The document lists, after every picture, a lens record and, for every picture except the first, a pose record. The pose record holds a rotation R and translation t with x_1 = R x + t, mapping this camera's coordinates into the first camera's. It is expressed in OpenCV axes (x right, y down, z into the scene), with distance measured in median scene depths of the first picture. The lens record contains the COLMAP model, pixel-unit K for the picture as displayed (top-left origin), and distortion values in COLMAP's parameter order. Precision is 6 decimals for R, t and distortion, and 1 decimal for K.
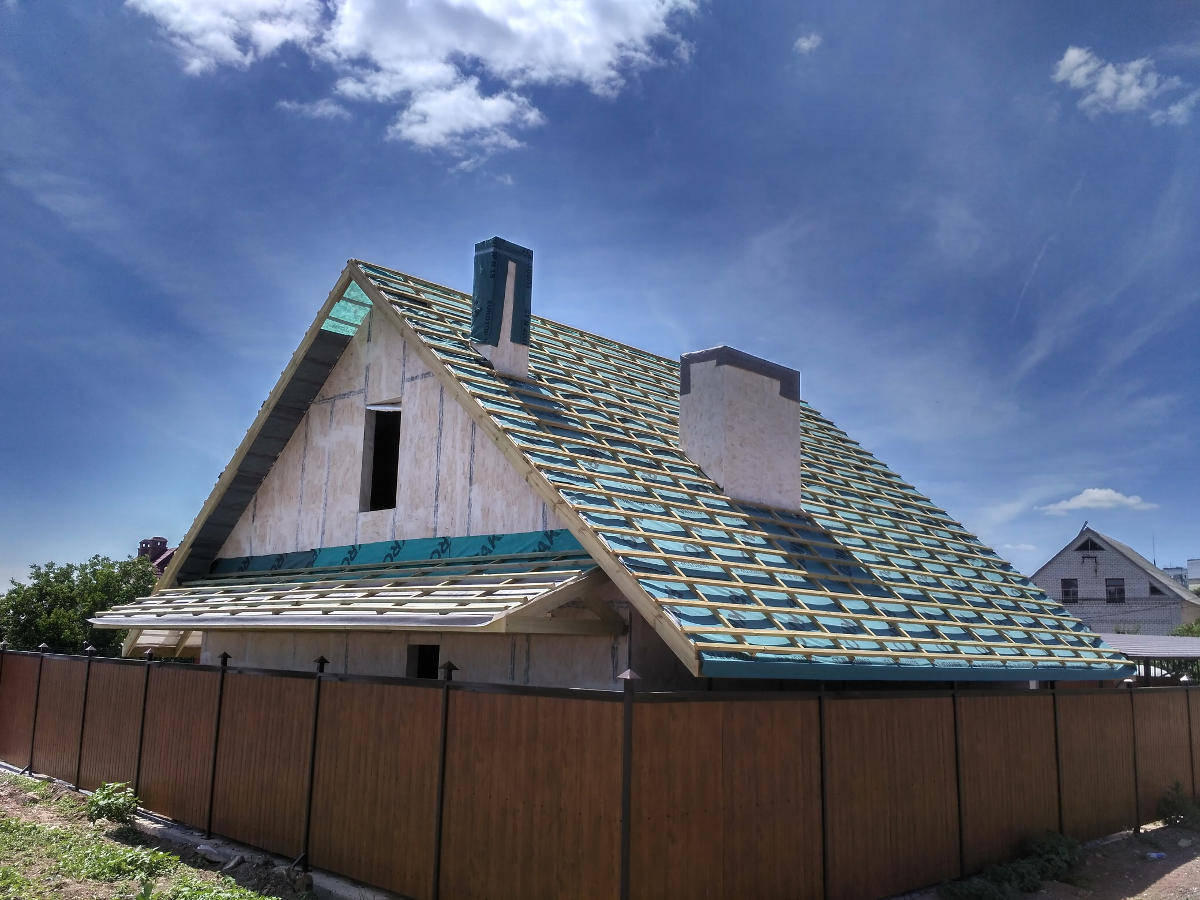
lens RADIAL K [[1091.8, 0, 601.8], [0, 1091.8, 445.3], [0, 0, 1]] dist [0.001504, 0.000000]
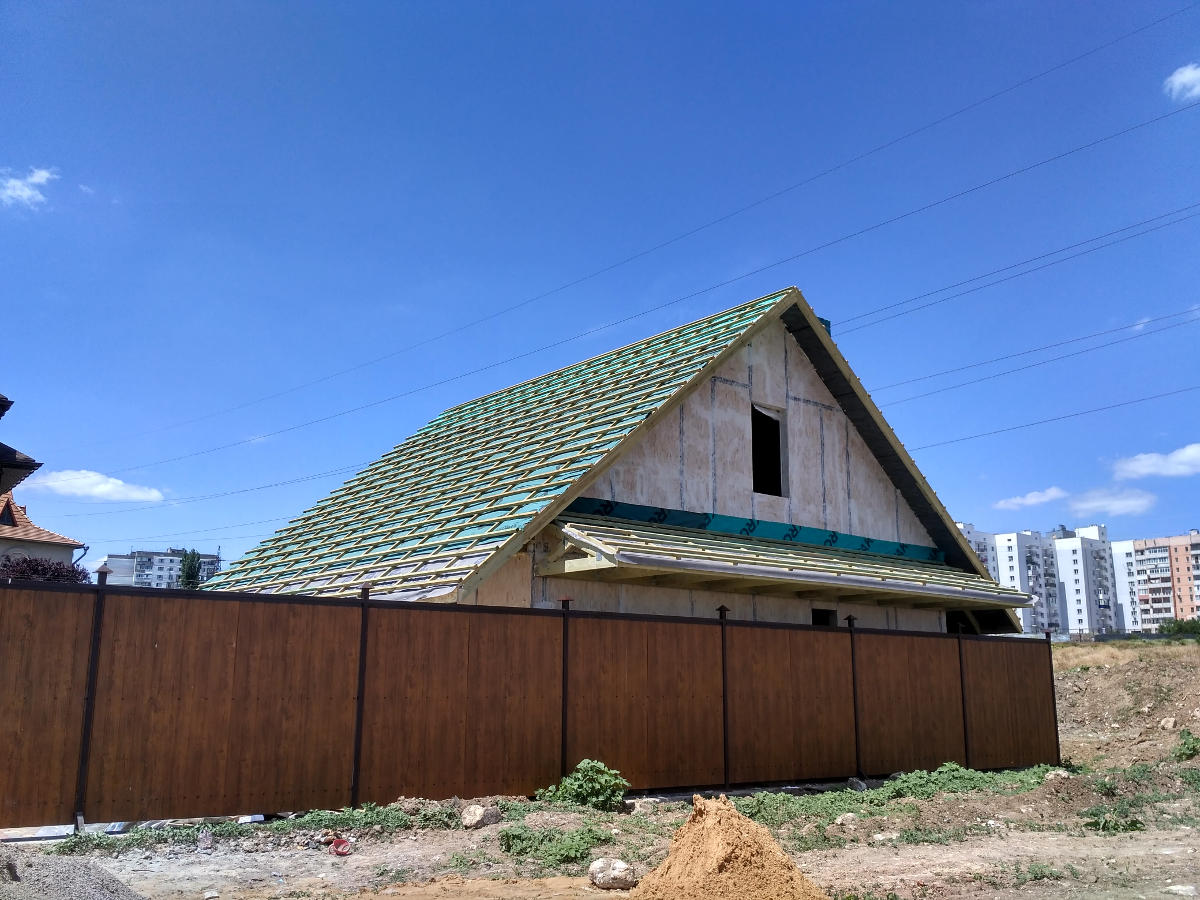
lens RADIAL K [[1091.8, 0, 600.9], [0, 1091.8, 454.0], [0, 0, 1]] dist [0.001504, 0.000000]
pose [[0.139948, 0.187395, 0.972264, -1.411655], [-0.193885, 0.968105, -0.158685, 0.243310], [-0.970991, -0.166300, 0.171817, 0.984520]]
